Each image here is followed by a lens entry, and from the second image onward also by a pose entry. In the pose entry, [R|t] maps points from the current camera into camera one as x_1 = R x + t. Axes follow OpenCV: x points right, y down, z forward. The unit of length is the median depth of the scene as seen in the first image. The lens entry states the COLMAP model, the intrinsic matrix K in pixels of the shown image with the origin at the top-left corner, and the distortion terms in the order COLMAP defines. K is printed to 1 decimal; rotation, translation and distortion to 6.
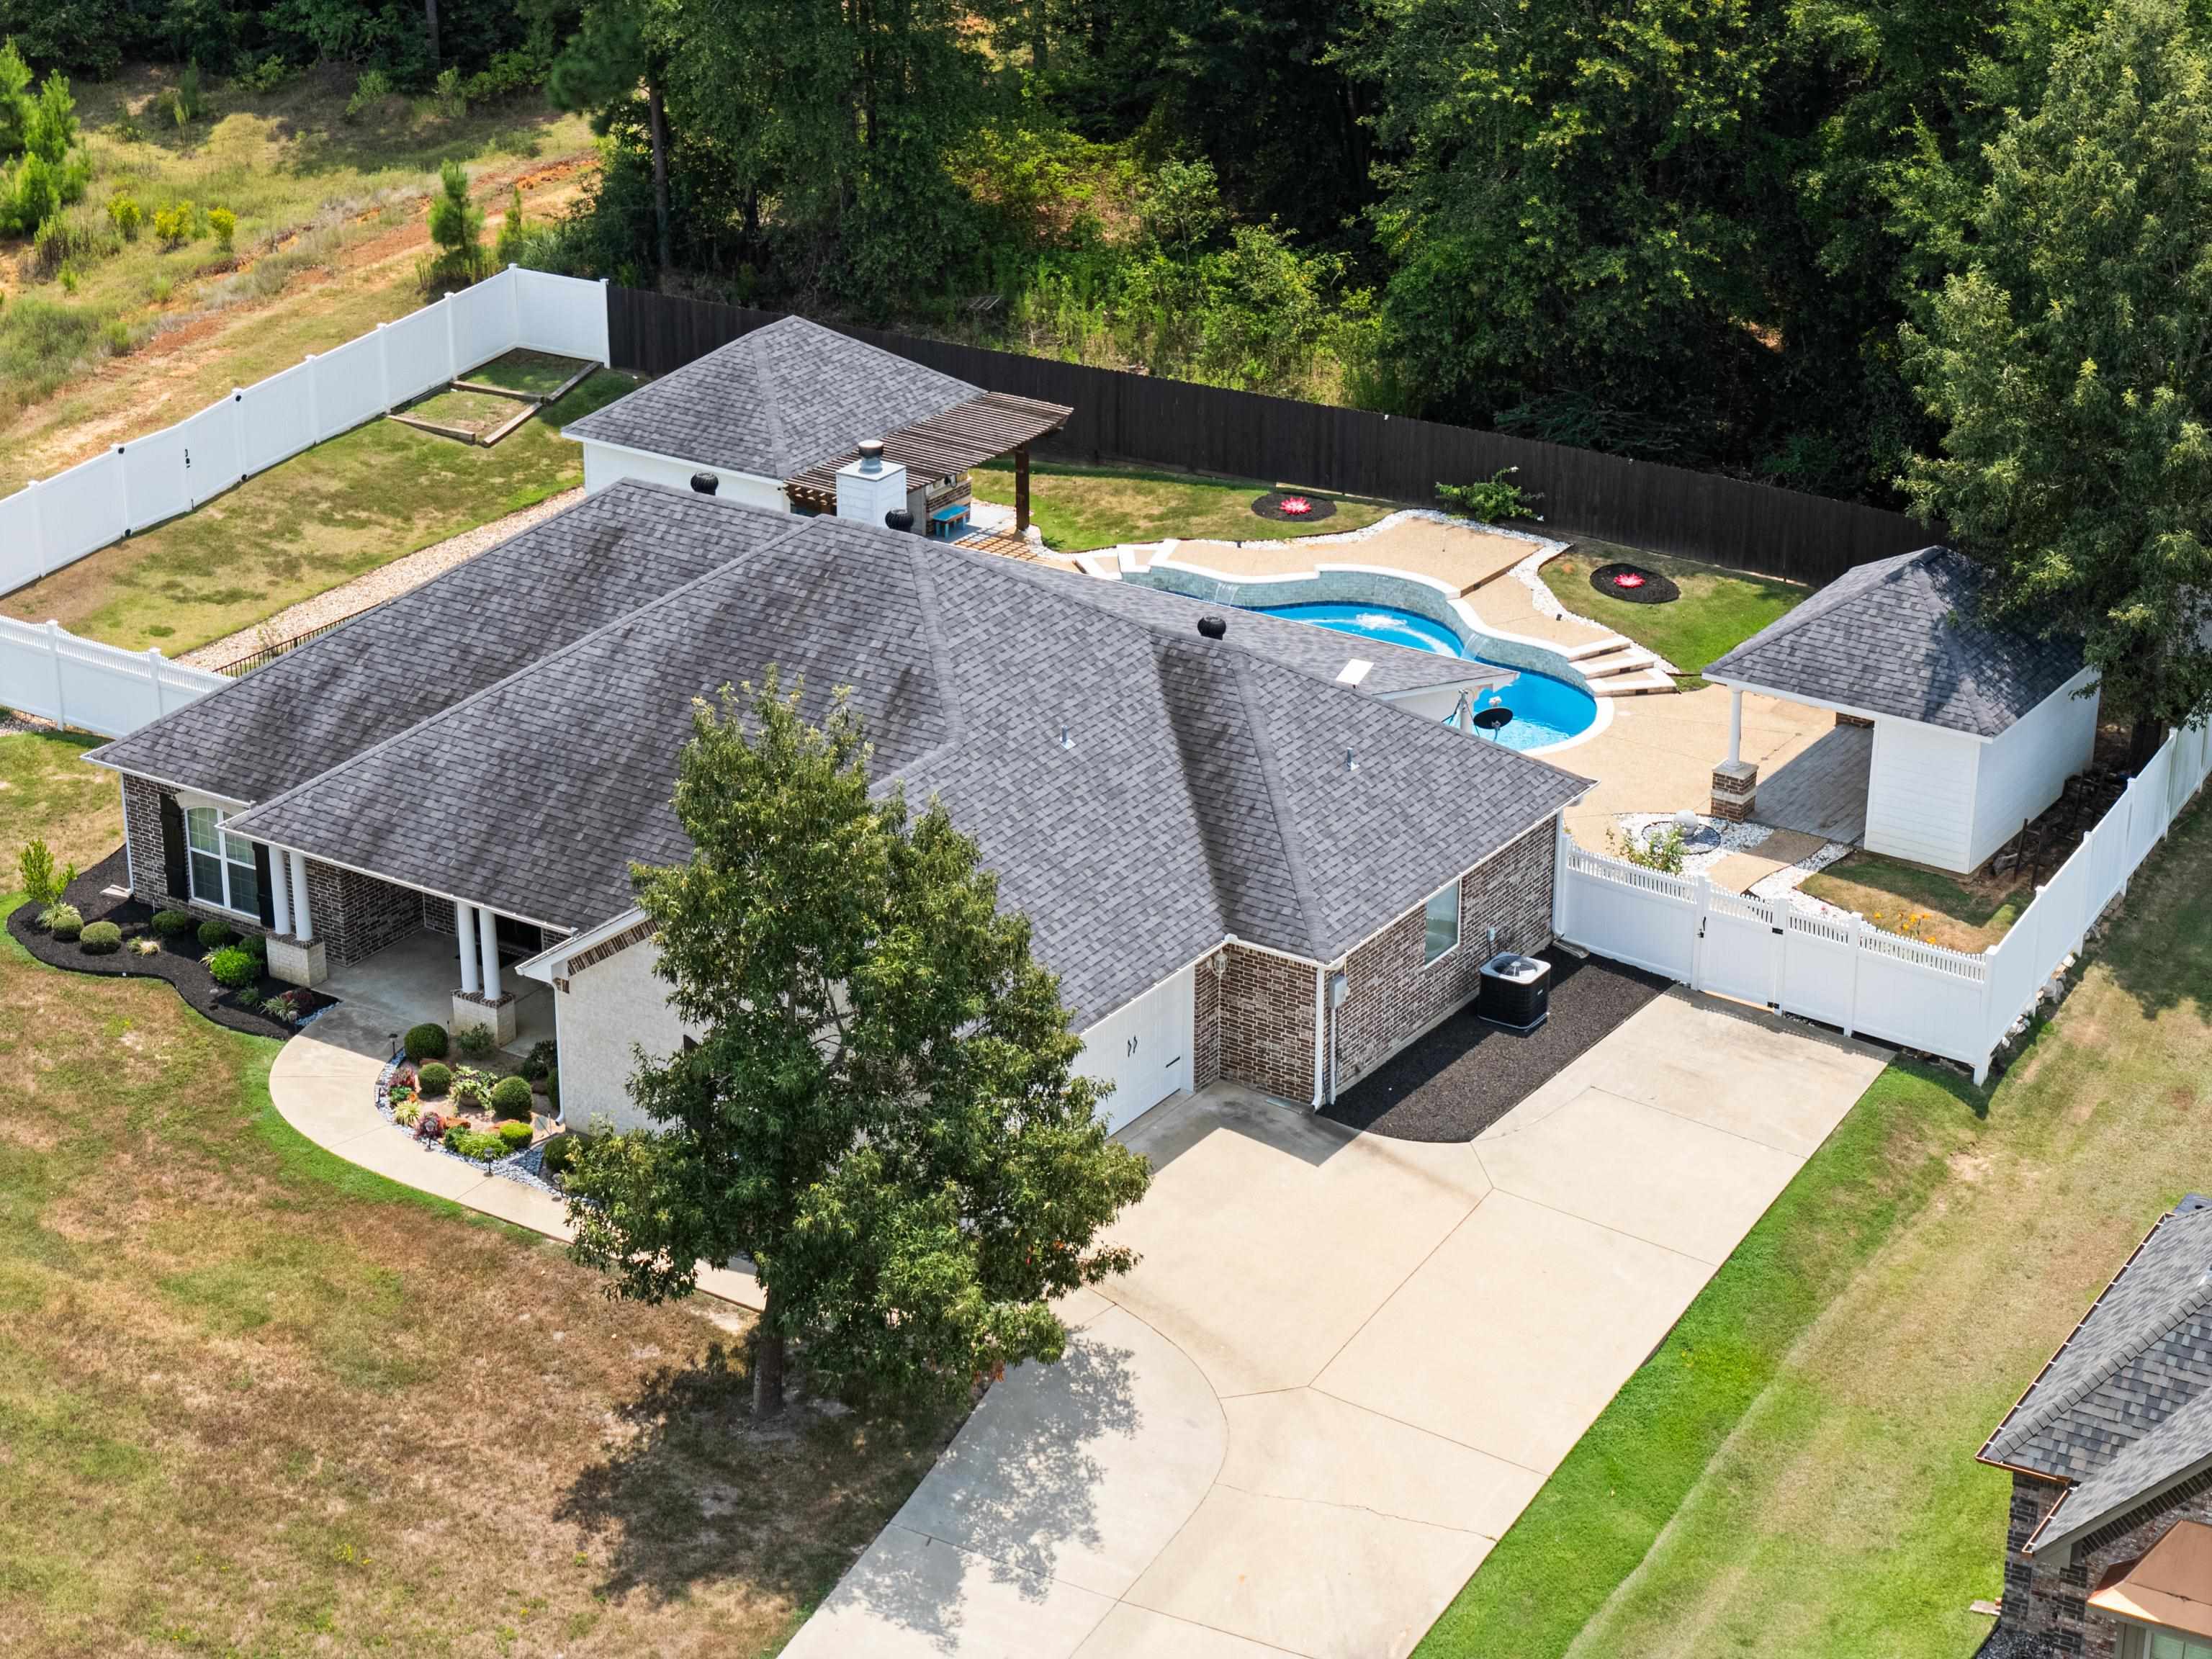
lens RADIAL K [[4398.8, 0, 1102.0], [0, 4398.8, 831.6], [0, 0, 1]] dist [-0.014719, 0.000000]
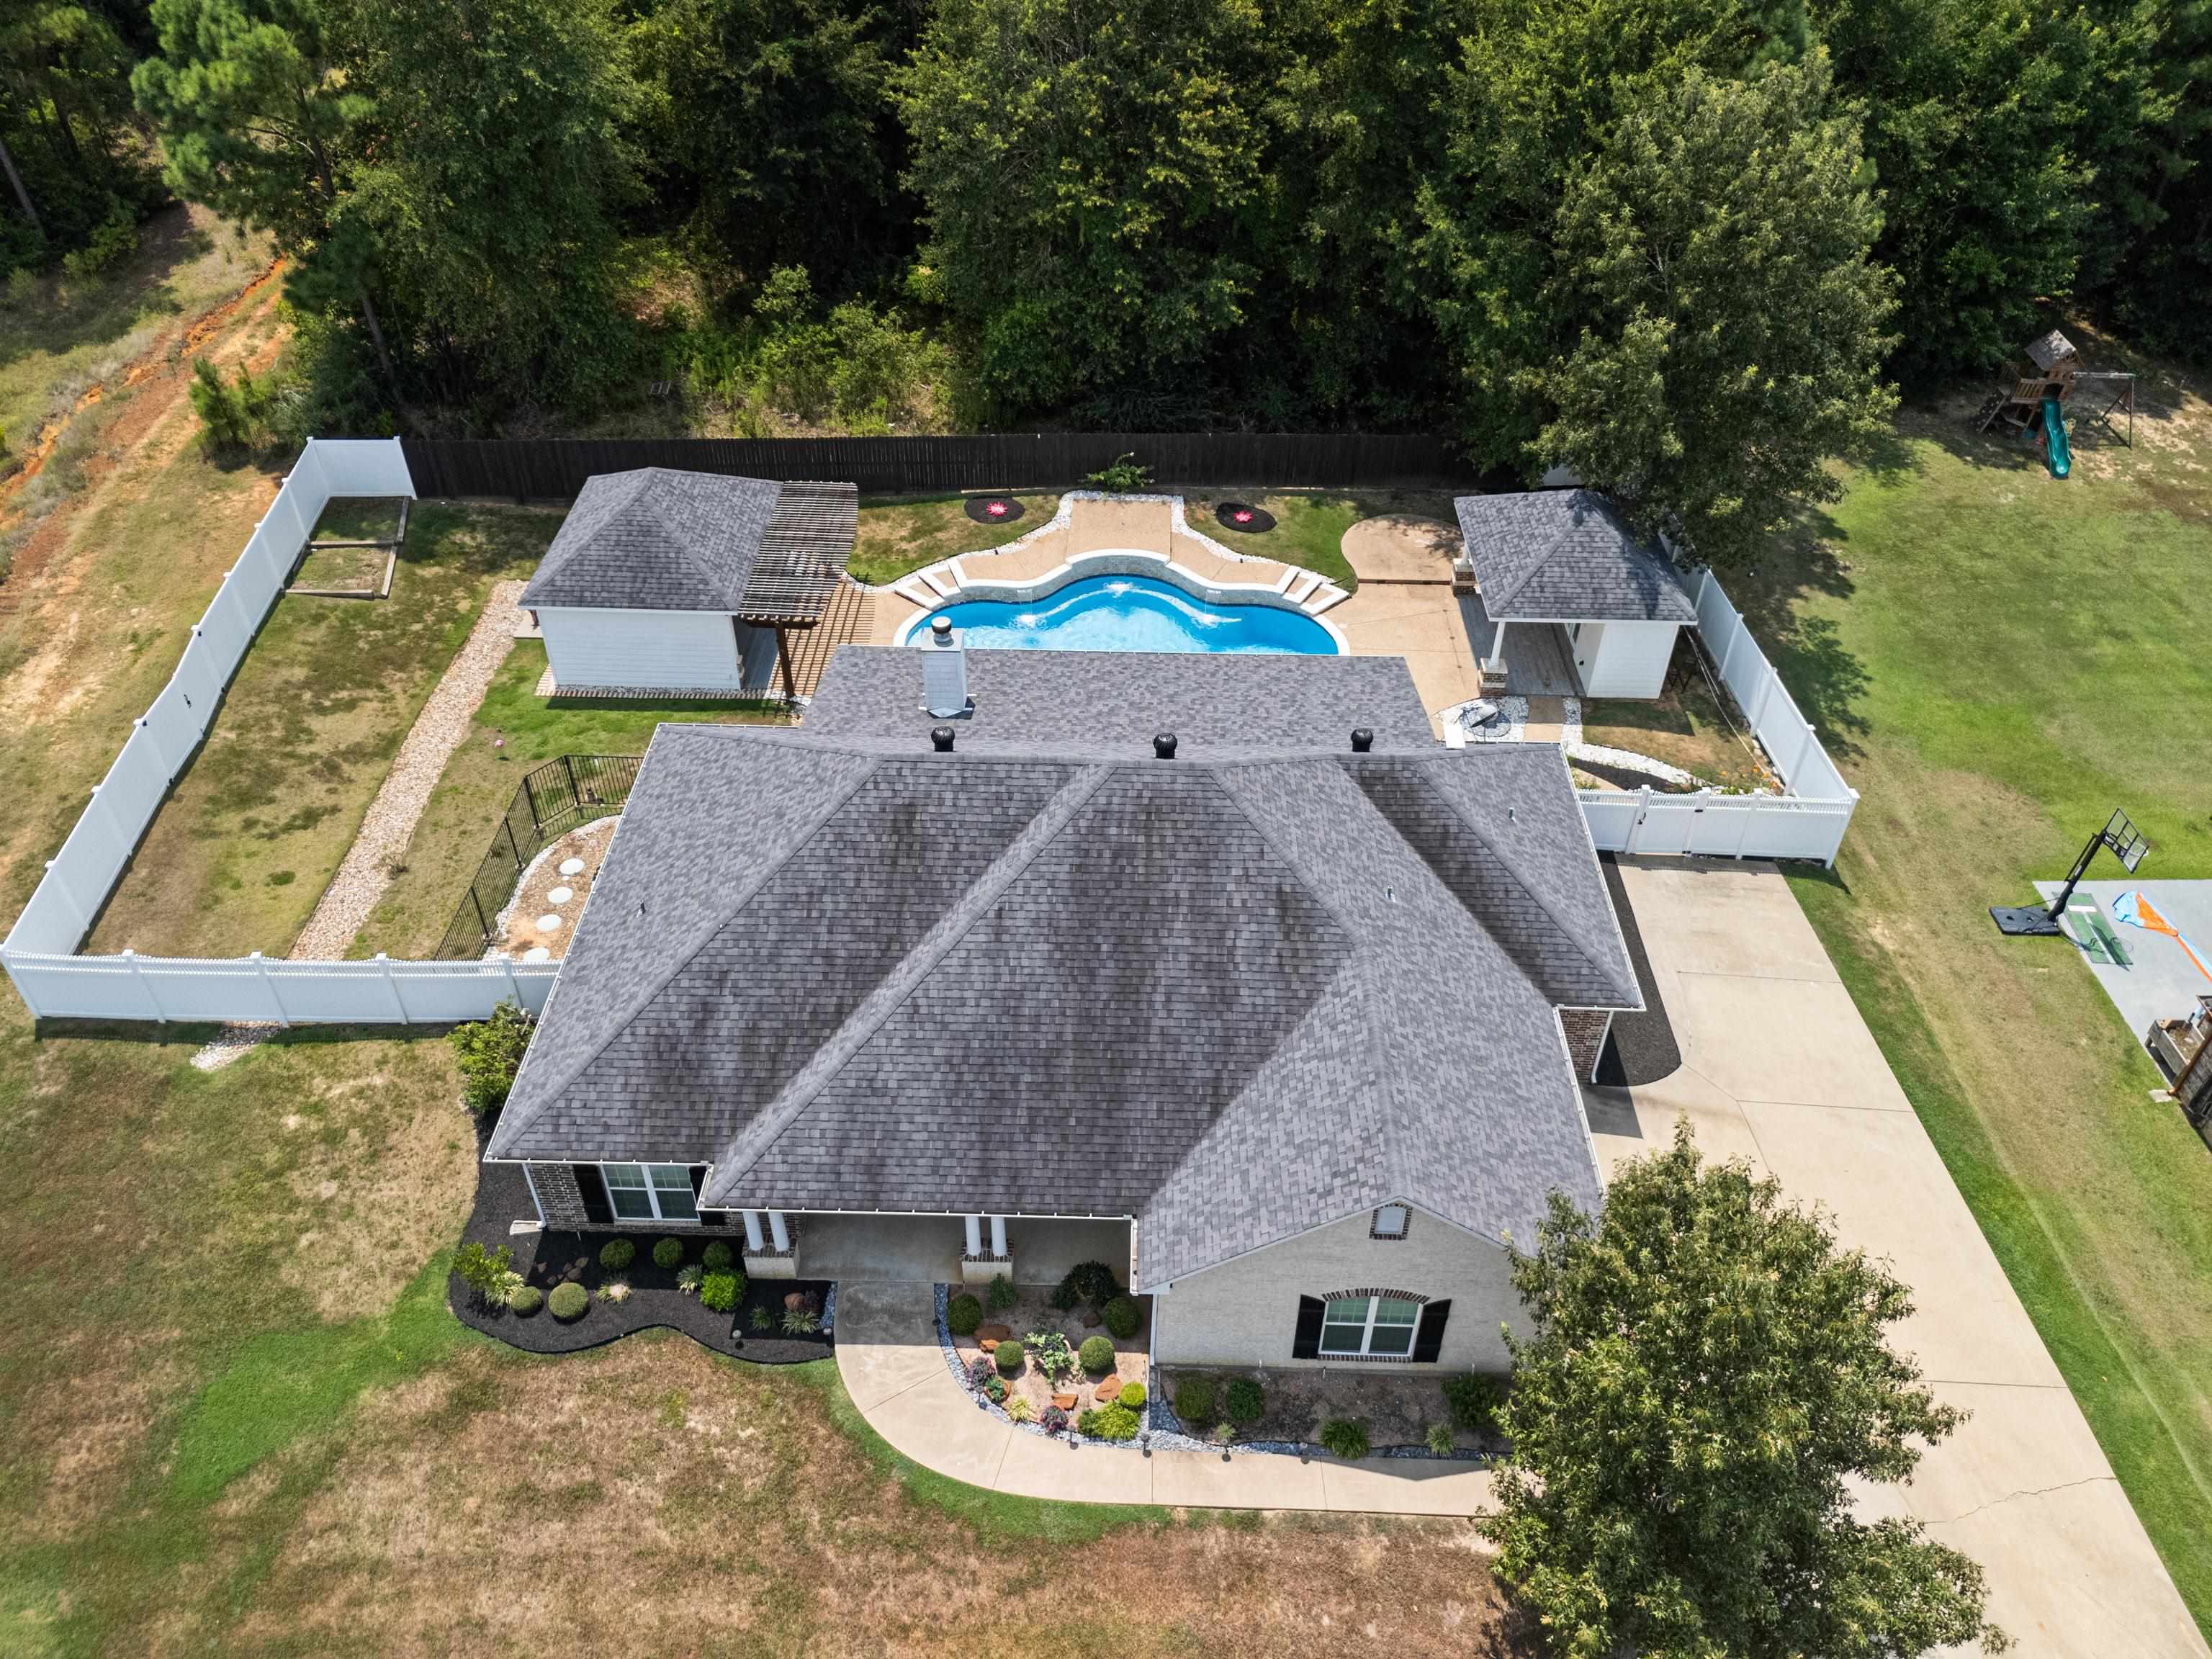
lens RADIAL K [[1618.9, 0, 1109.2], [0, 1618.9, 835.0], [0, 0, 1]] dist [0.060514, -0.045574]
pose [[0.846300, -0.338976, 0.410941, -0.199448], [0.200126, 0.917225, 0.344455, -0.162387], [-0.493687, -0.209272, 0.844084, 0.505050]]
